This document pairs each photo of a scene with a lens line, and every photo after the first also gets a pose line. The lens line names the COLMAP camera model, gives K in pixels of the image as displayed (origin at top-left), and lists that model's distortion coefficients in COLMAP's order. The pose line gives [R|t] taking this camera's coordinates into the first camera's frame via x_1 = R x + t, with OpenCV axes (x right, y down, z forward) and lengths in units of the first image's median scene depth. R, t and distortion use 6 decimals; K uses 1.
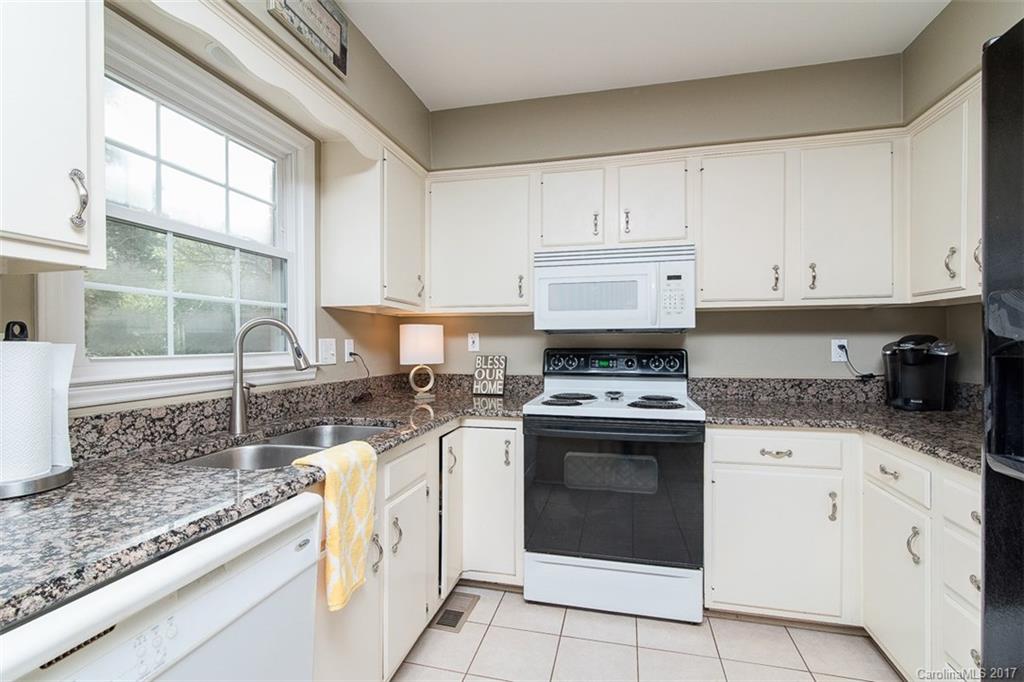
lens RADIAL K [[450.3, 0, 511.5], [0, 450.3, 347.3], [0, 0, 1]] dist [-0.006651, -0.000138]
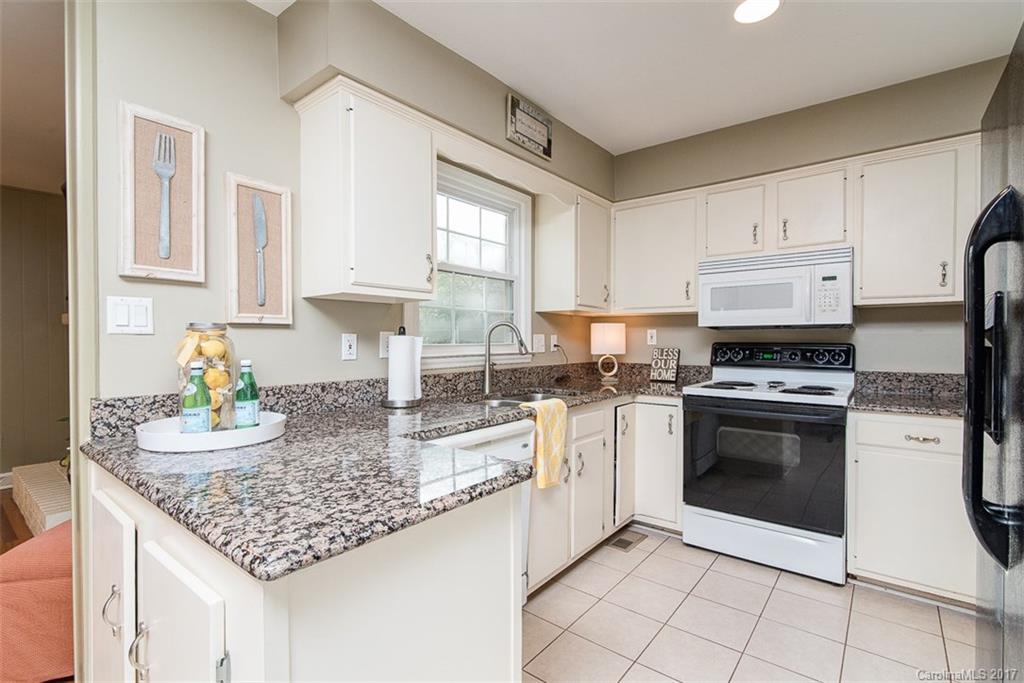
lens RADIAL K [[472.1, 0, 533.7], [0, 472.1, 347.3], [0, 0, 1]] dist [-0.003450, -0.000485]
pose [[0.920063, 0.008426, -0.391679, 0.150826], [-0.005504, 0.999948, 0.008583, 0.008462], [0.391731, -0.005741, 0.920062, -0.357789]]
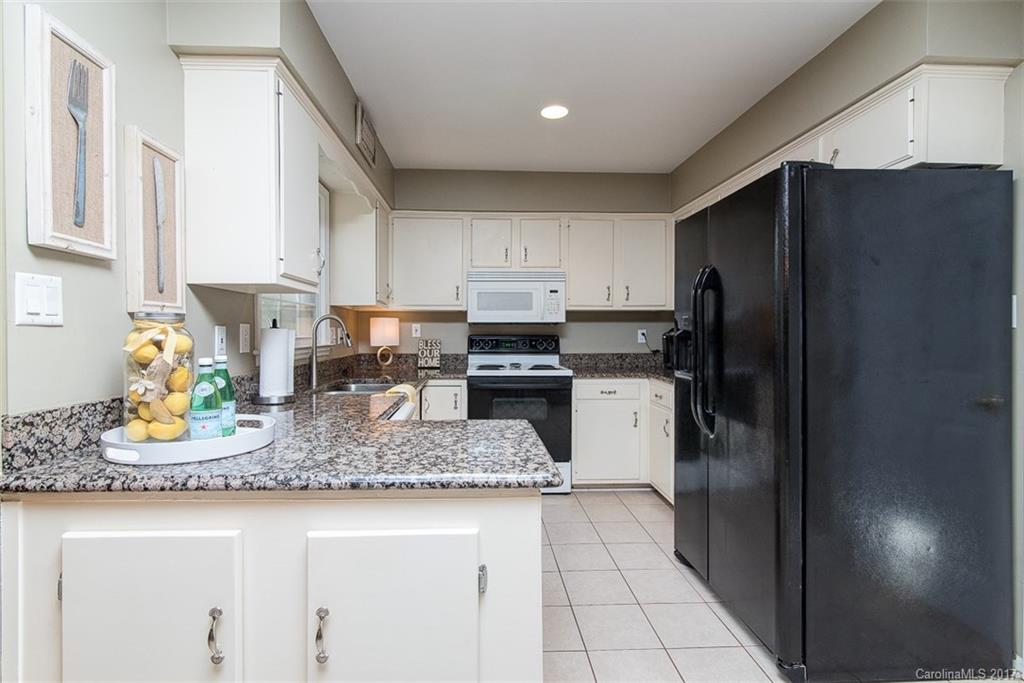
lens RADIAL K [[469.7, 0, 512.0], [0, 469.7, 341.5], [0, 0, 1]] dist [-0.000357, 0.000112]
pose [[0.948436, -0.003652, 0.316949, -0.331971], [0.000672, 0.999955, 0.009513, 0.011188], [-0.316969, -0.008809, 0.948395, -0.588679]]
